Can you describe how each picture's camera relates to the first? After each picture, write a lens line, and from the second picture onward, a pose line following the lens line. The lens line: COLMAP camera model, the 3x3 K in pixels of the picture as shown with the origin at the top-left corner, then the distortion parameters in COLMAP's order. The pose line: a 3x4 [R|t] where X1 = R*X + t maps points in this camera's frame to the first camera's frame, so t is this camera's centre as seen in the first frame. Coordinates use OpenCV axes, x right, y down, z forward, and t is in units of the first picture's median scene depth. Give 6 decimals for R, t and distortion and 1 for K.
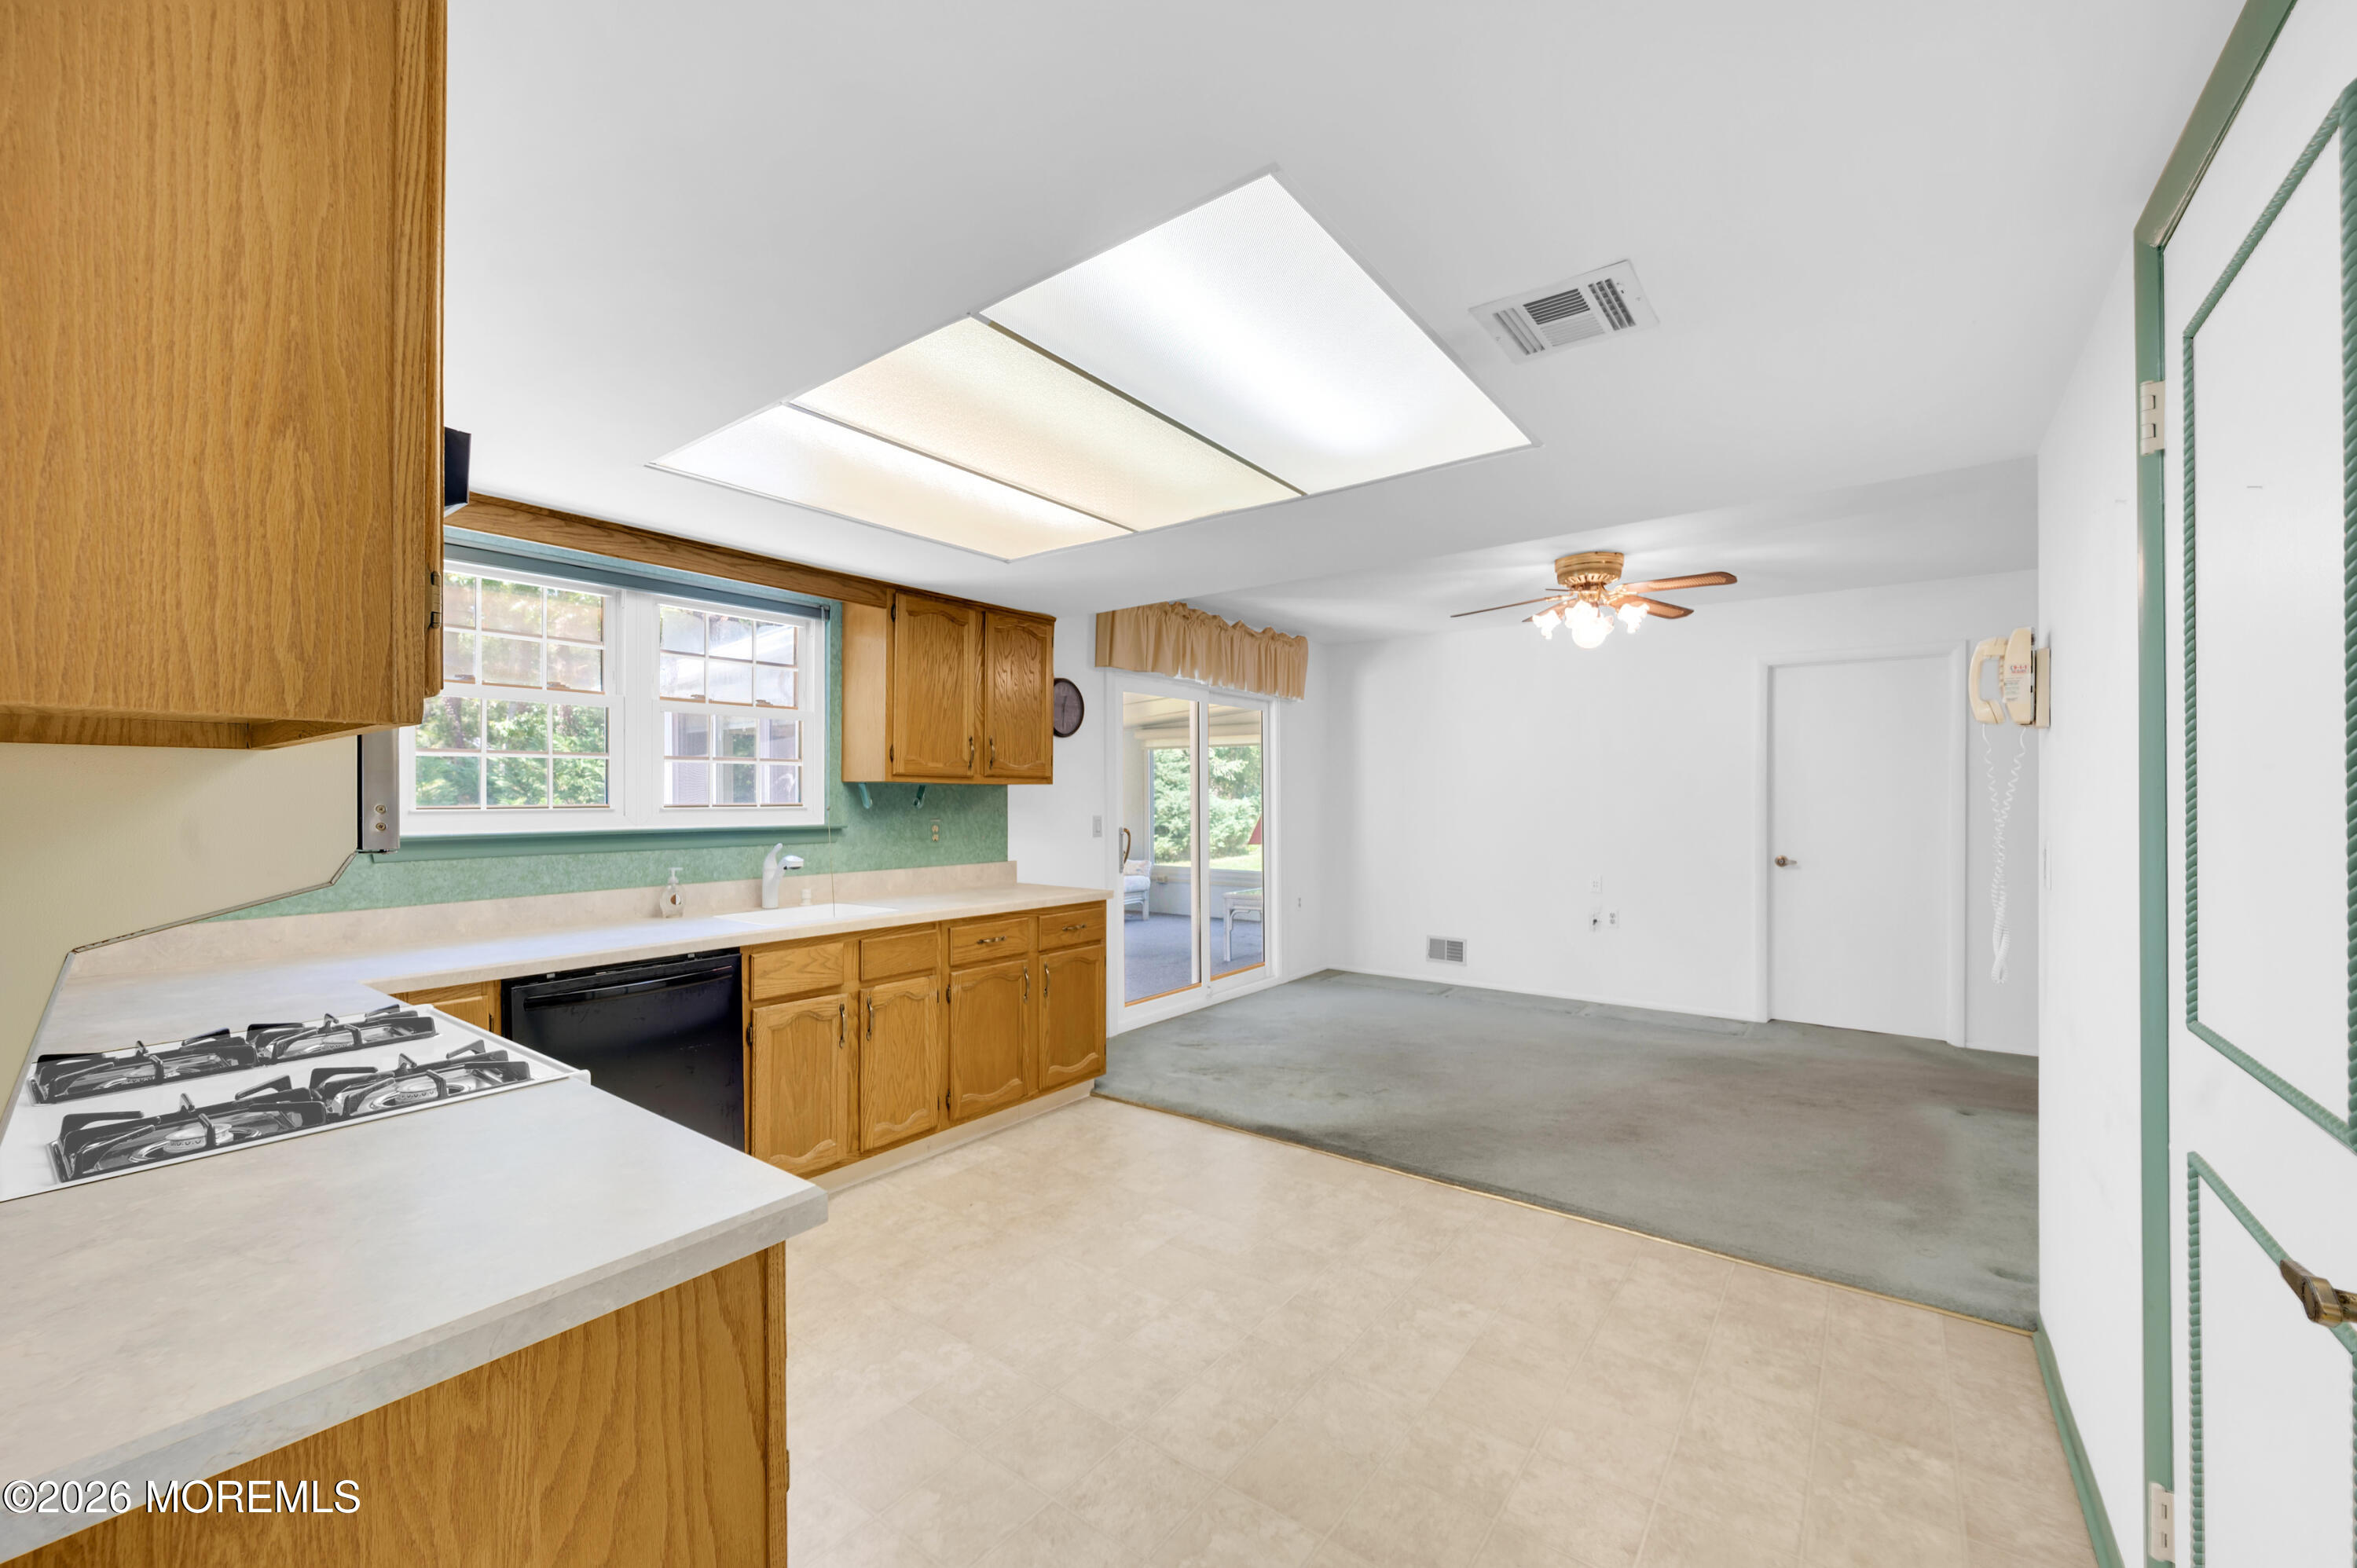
lens RADIAL K [[942.2, 0, 1195.5], [0, 942.2, 790.8], [0, 0, 1]] dist [0.000834, 0.000525]
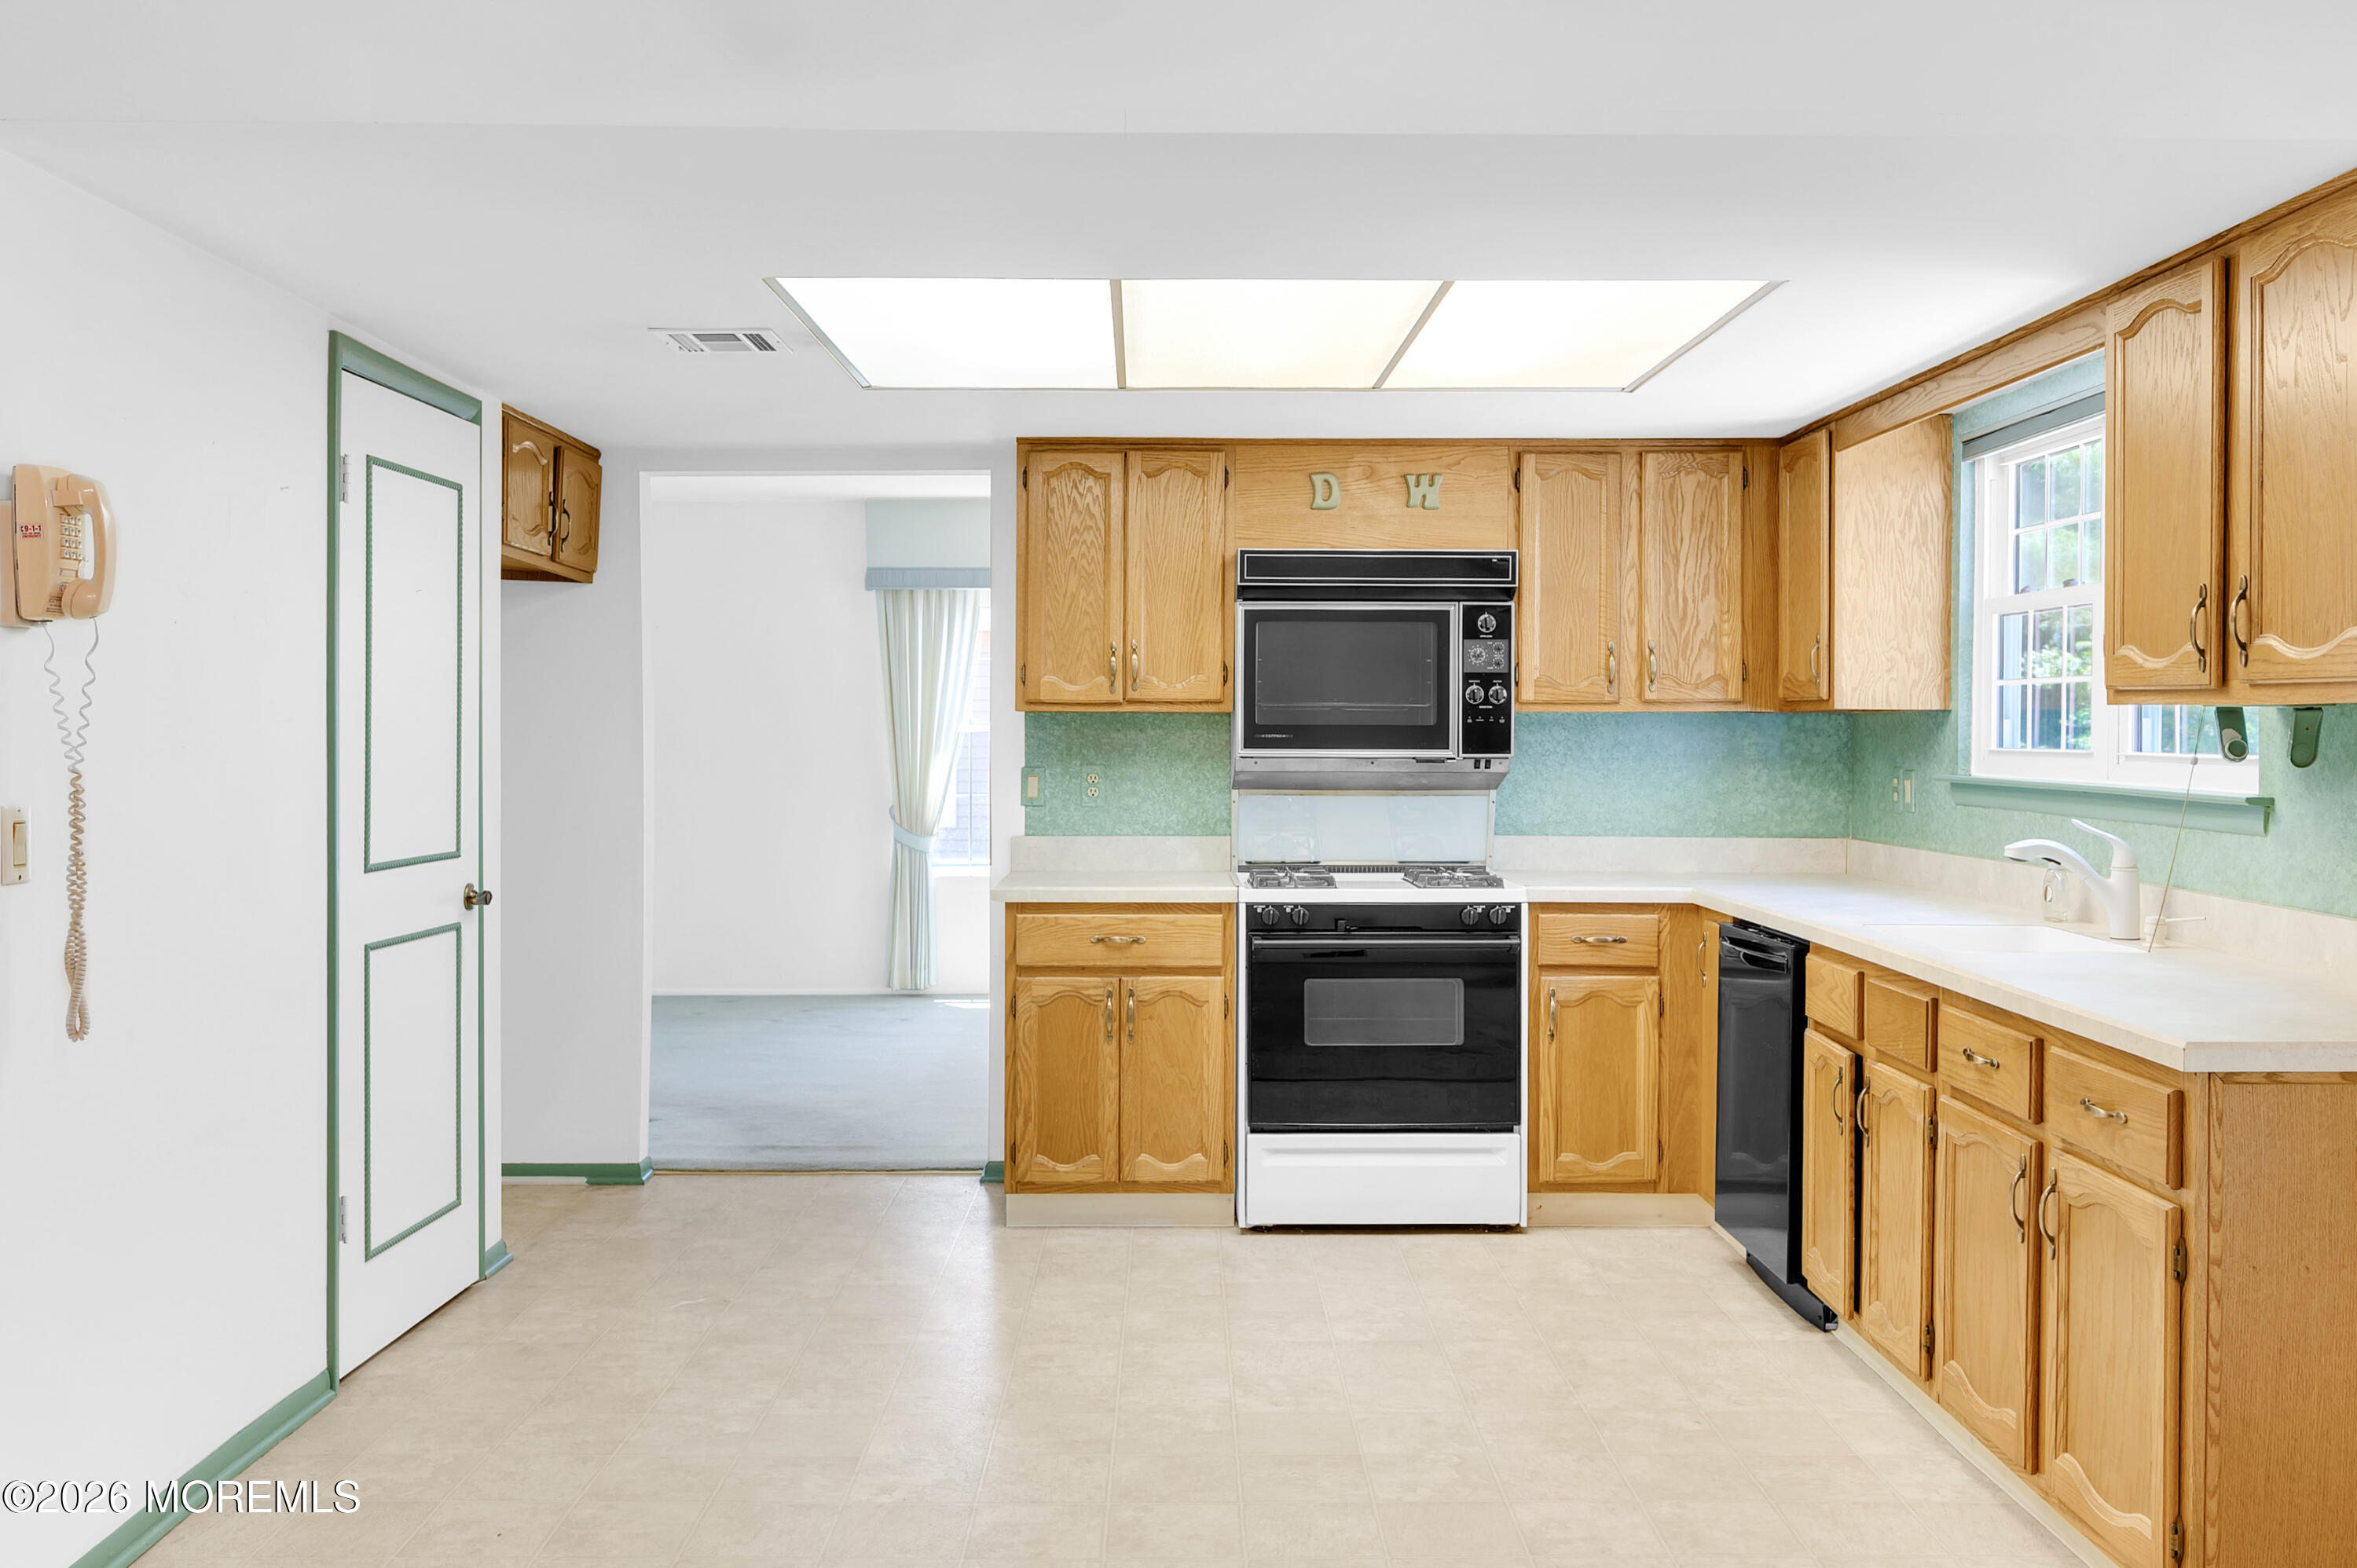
lens RADIAL K [[2024.8, 0, 1186.7], [0, 2024.8, 761.9], [0, 0, 1]] dist [-0.004112, -0.004783]
pose [[-0.804251, 0.012351, -0.594161, 0.647534], [0.003203, 0.999860, 0.016449, 0.001400], [0.594281, 0.011326, -0.804178, 1.533191]]
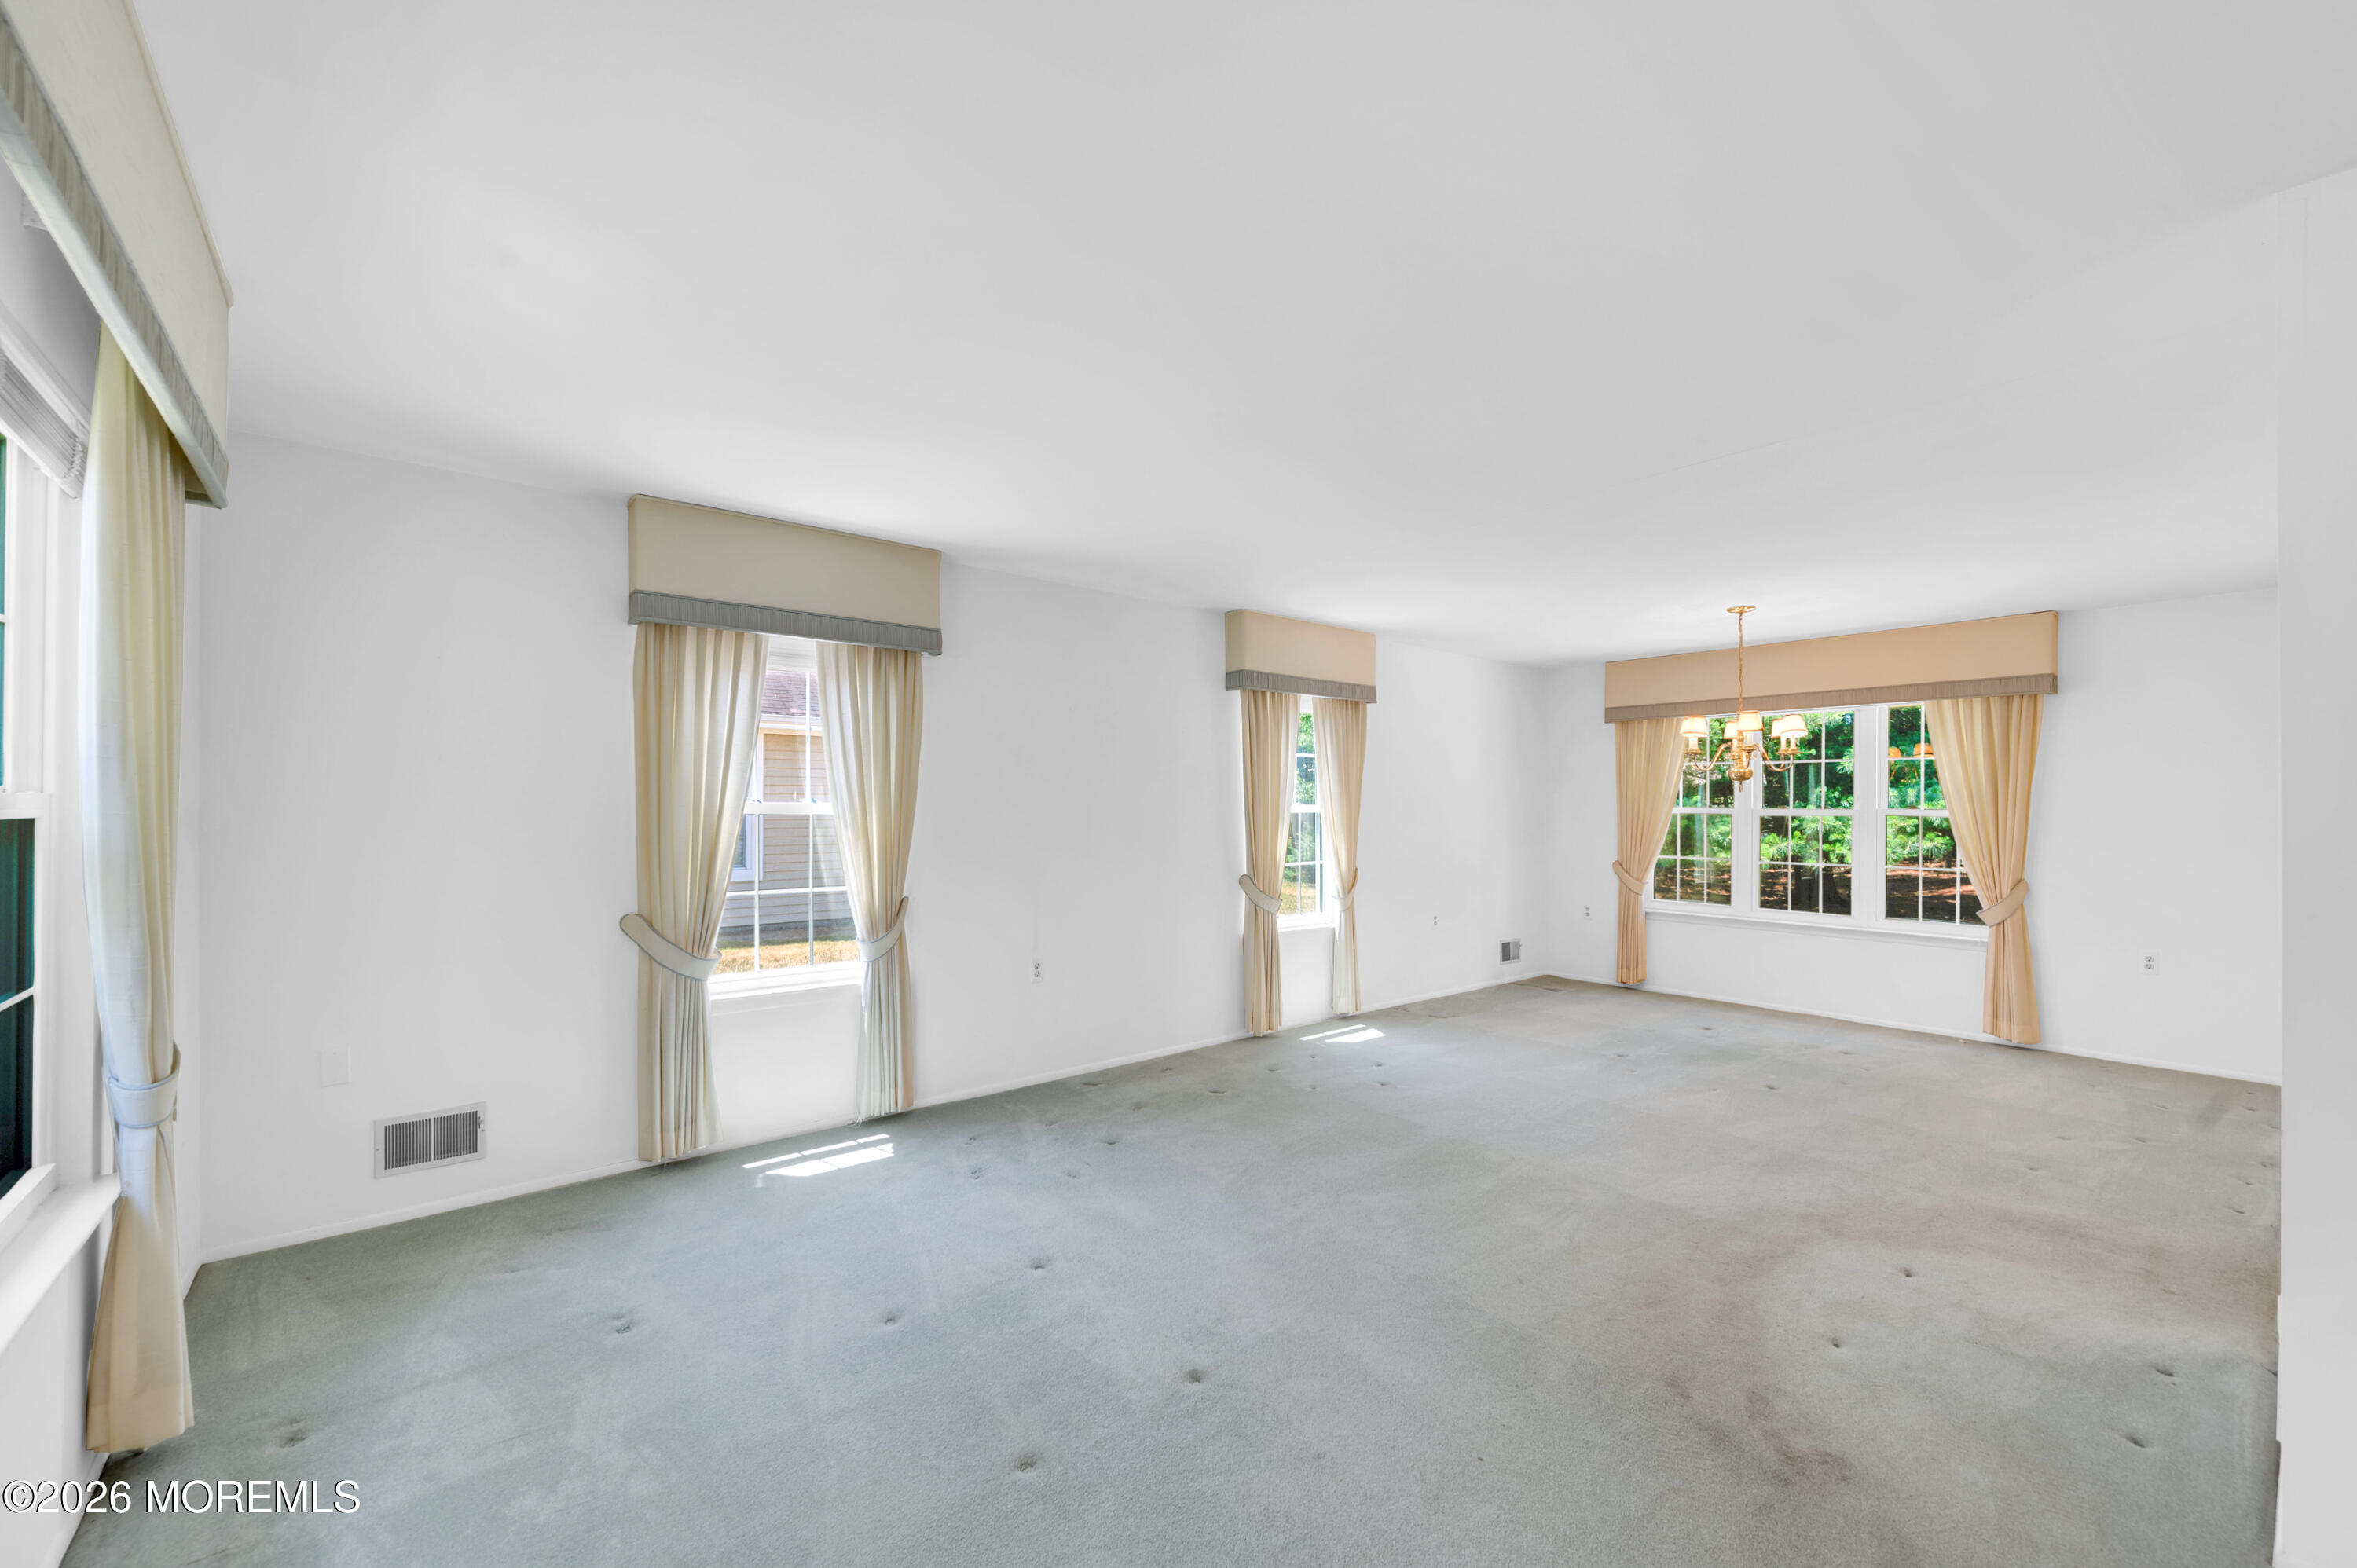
lens RADIAL K [[942.2, 0, 1165.3], [0, 942.2, 798.5], [0, 0, 1]] dist [0.000834, 0.000525]
pose [[-0.261464, -0.005801, -0.965196, 0.826825], [-0.002086, 0.999983, -0.005445, -0.010395], [0.965211, 0.000590, -0.261472, -0.615830]]
